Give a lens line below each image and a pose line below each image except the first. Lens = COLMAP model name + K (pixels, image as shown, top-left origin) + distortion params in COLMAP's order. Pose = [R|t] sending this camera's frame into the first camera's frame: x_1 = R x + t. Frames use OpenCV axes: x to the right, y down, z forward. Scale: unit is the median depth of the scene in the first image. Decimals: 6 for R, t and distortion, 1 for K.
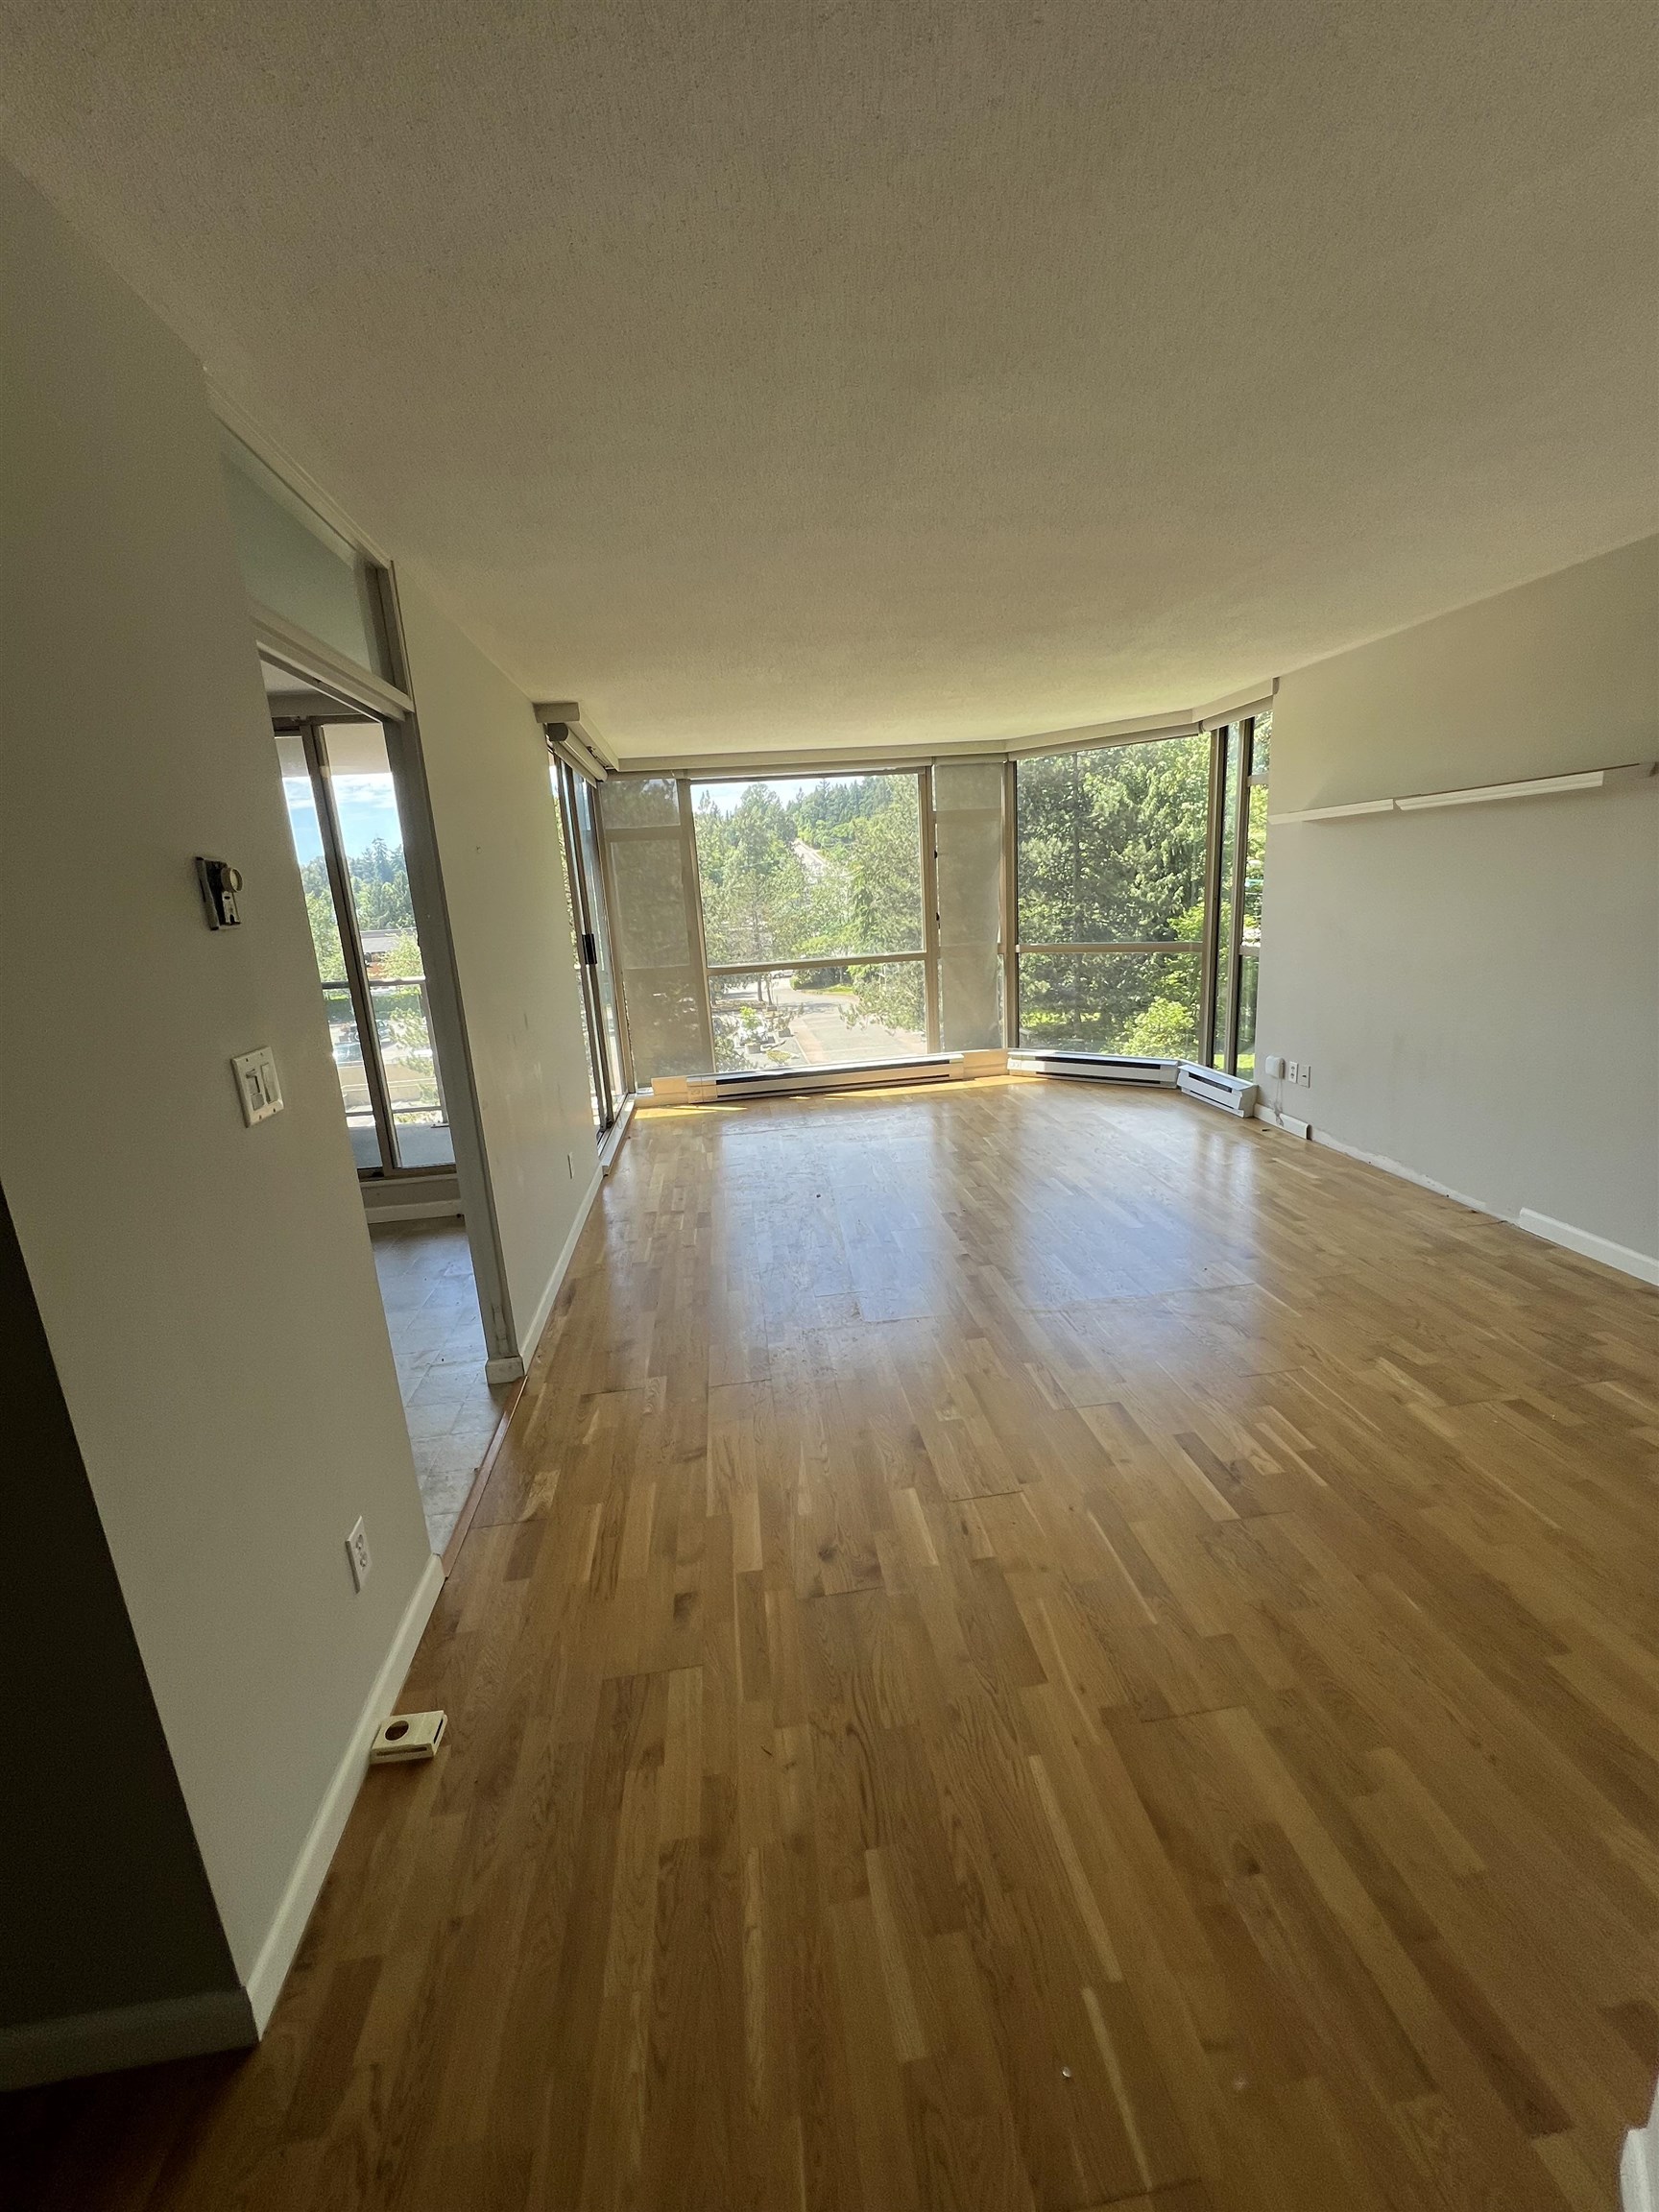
lens RADIAL K [[883.4, 0, 828.8], [0, 883.4, 1101.0], [0, 0, 1]] dist [-0.000438, 0.000059]
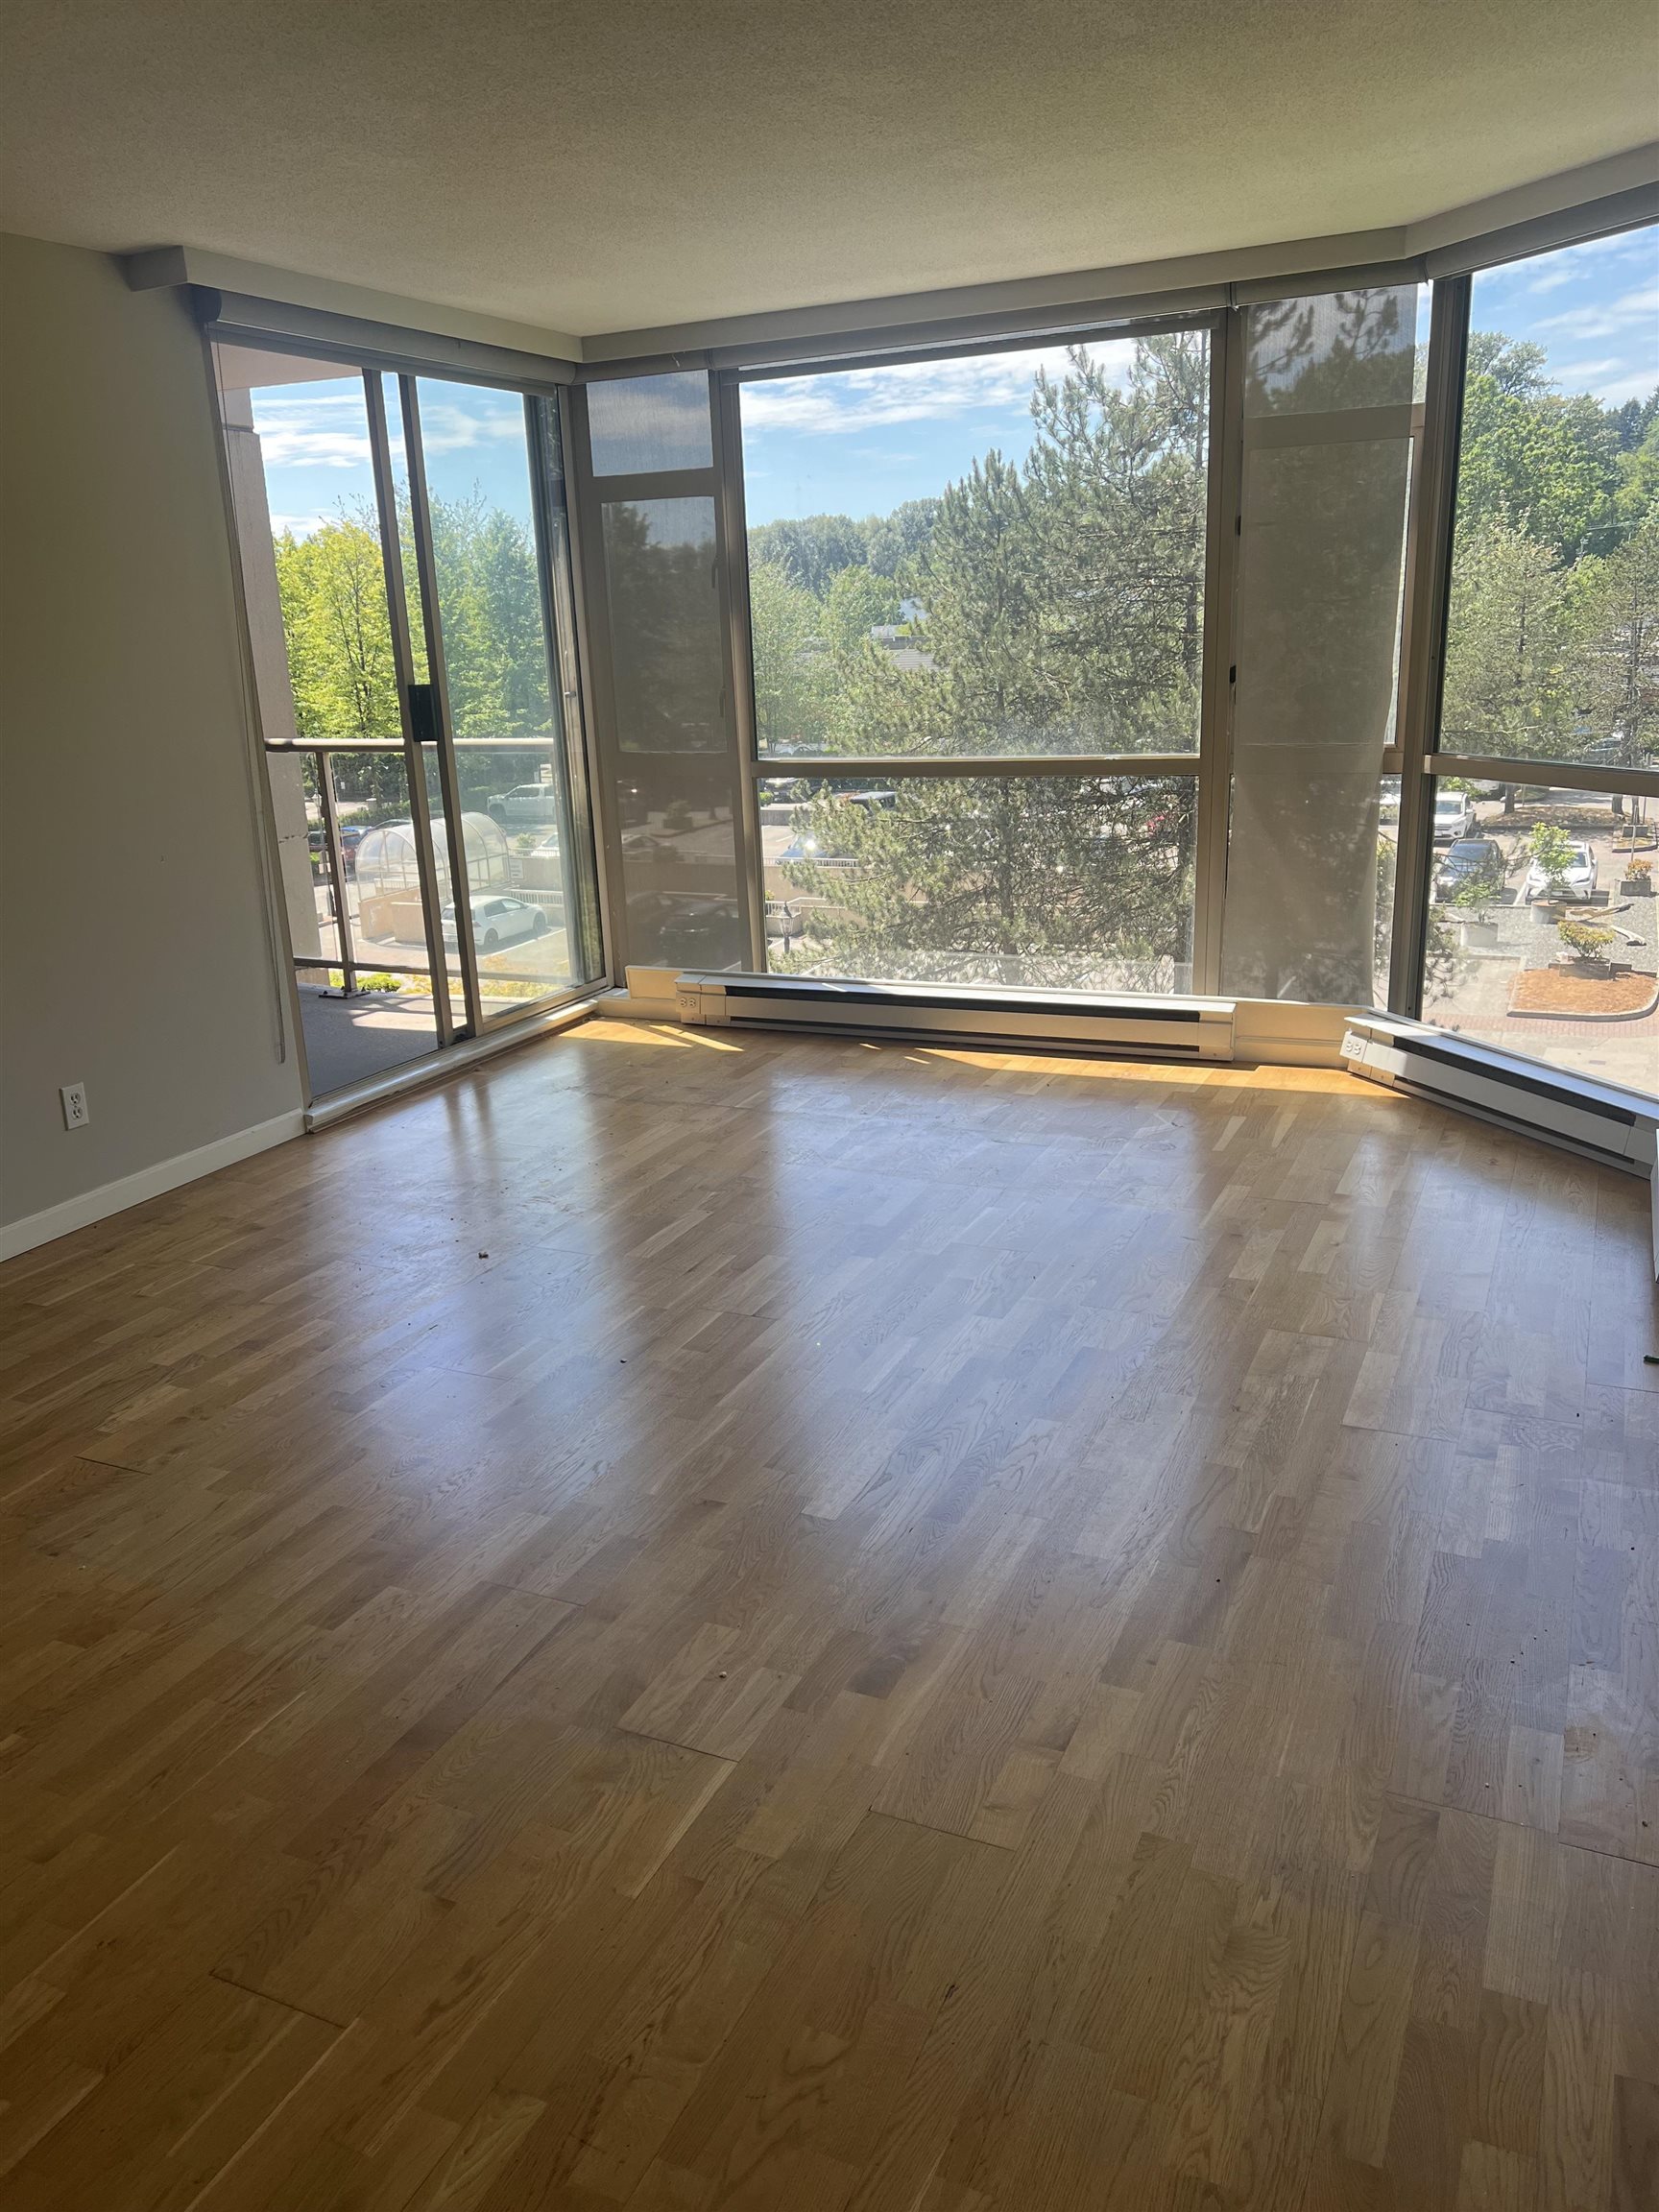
lens RADIAL K [[1652.4, 0, 829.5], [0, 1652.4, 1106.0], [0, 0, 1]] dist [0.007541, 0.002550]
pose [[0.844952, 0.176500, -0.504879, 0.457726], [-0.134817, 0.983784, 0.118294, -0.083818], [0.517571, -0.031887, 0.855046, 0.244347]]
